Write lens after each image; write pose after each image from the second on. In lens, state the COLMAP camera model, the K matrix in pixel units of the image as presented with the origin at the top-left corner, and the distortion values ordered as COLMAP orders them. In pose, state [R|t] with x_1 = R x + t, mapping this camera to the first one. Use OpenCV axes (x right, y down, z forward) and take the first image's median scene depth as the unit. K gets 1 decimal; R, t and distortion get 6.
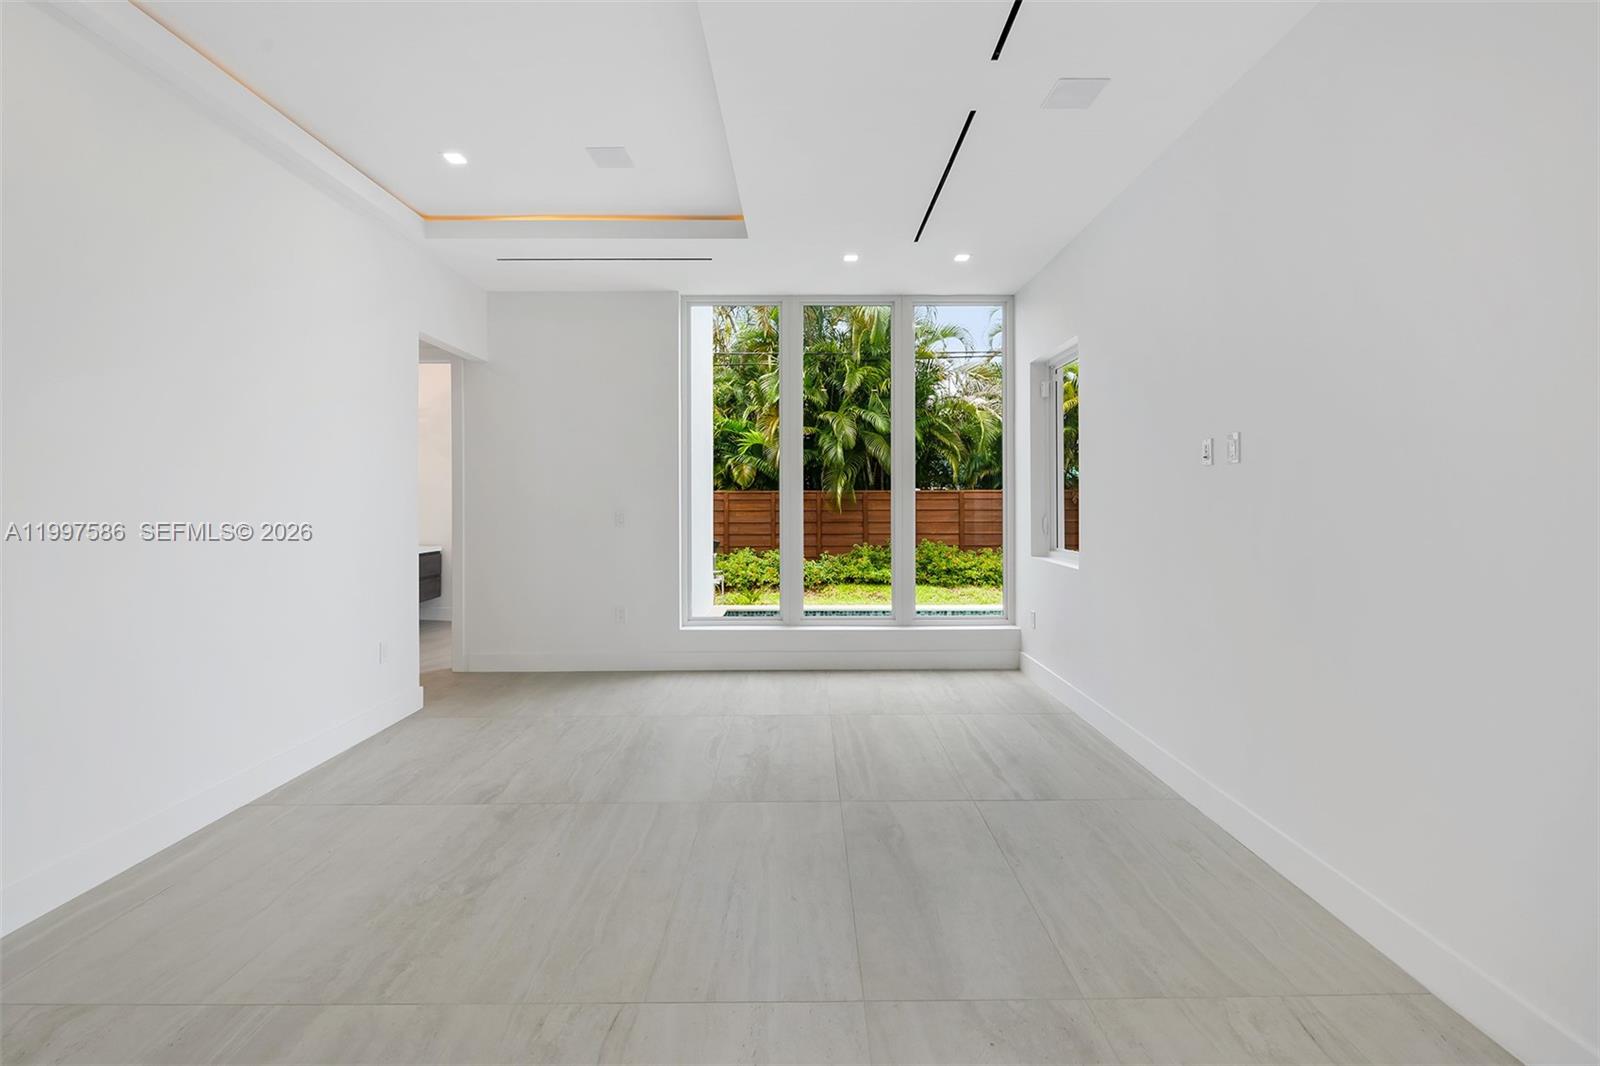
lens RADIAL K [[672.1, 0, 822.9], [0, 672.1, 498.2], [0, 0, 1]] dist [0.002146, -0.002881]
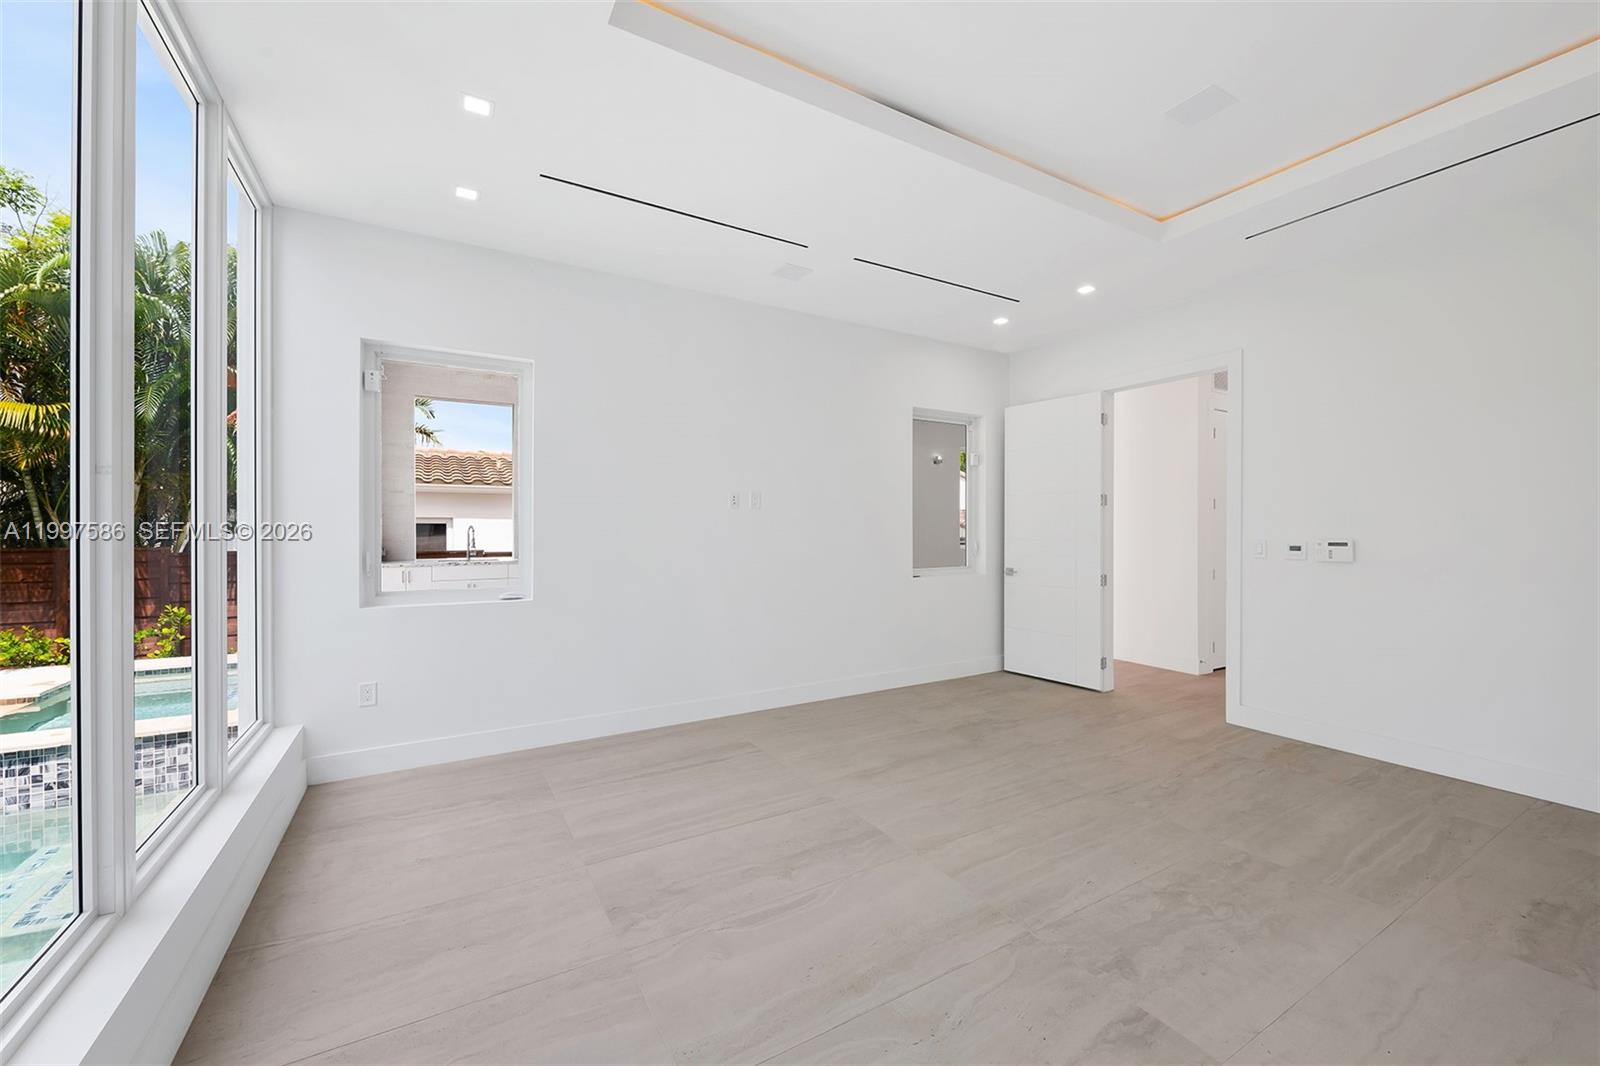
lens RADIAL K [[629.4, 0, 788.2], [0, 629.4, 531.8], [0, 0, 1]] dist [-0.002857, -0.000976]
pose [[-0.471011, -0.004028, 0.882118, -0.194871], [0.000779, 0.999987, 0.004982, 0.000383], [-0.882127, 0.003033, -0.471002, 0.355419]]
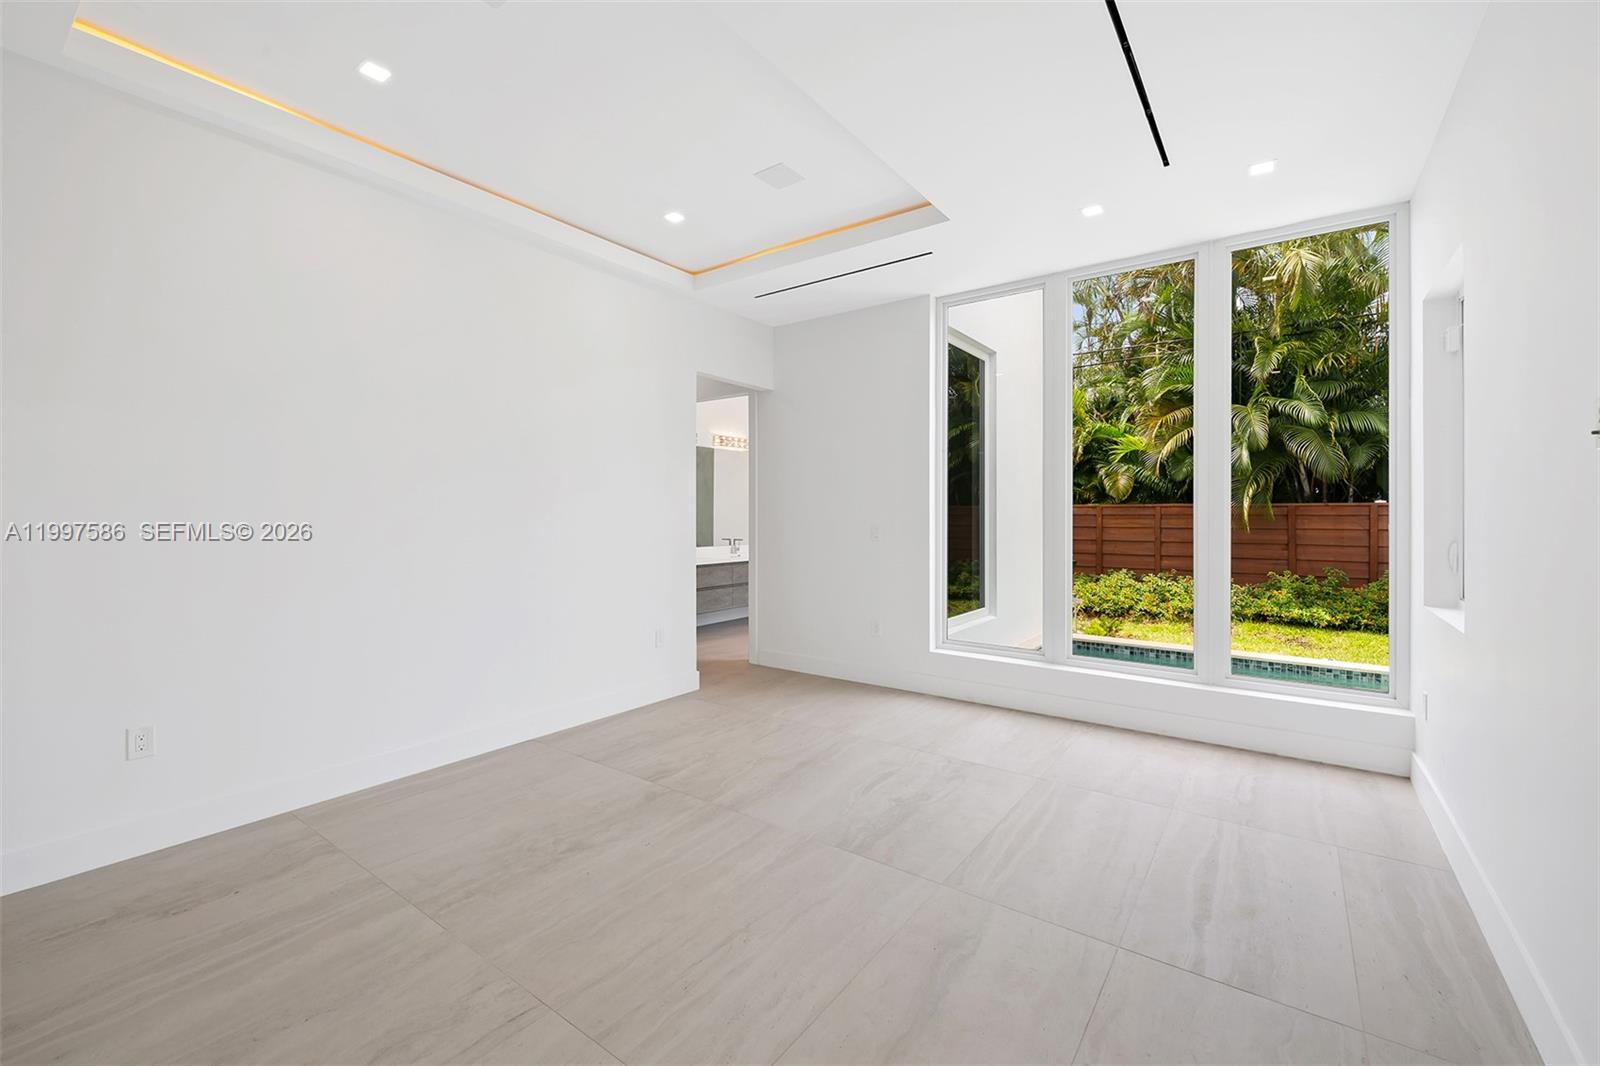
lens RADIAL K [[672.1, 0, 809.2], [0, 672.1, 511.4], [0, 0, 1]] dist [0.002146, -0.002881]
pose [[0.801056, 0.001653, -0.598588, 0.087693], [-0.002670, 0.999996, -0.000811, -0.000052], [0.598584, 0.002248, 0.801057, 0.056973]]
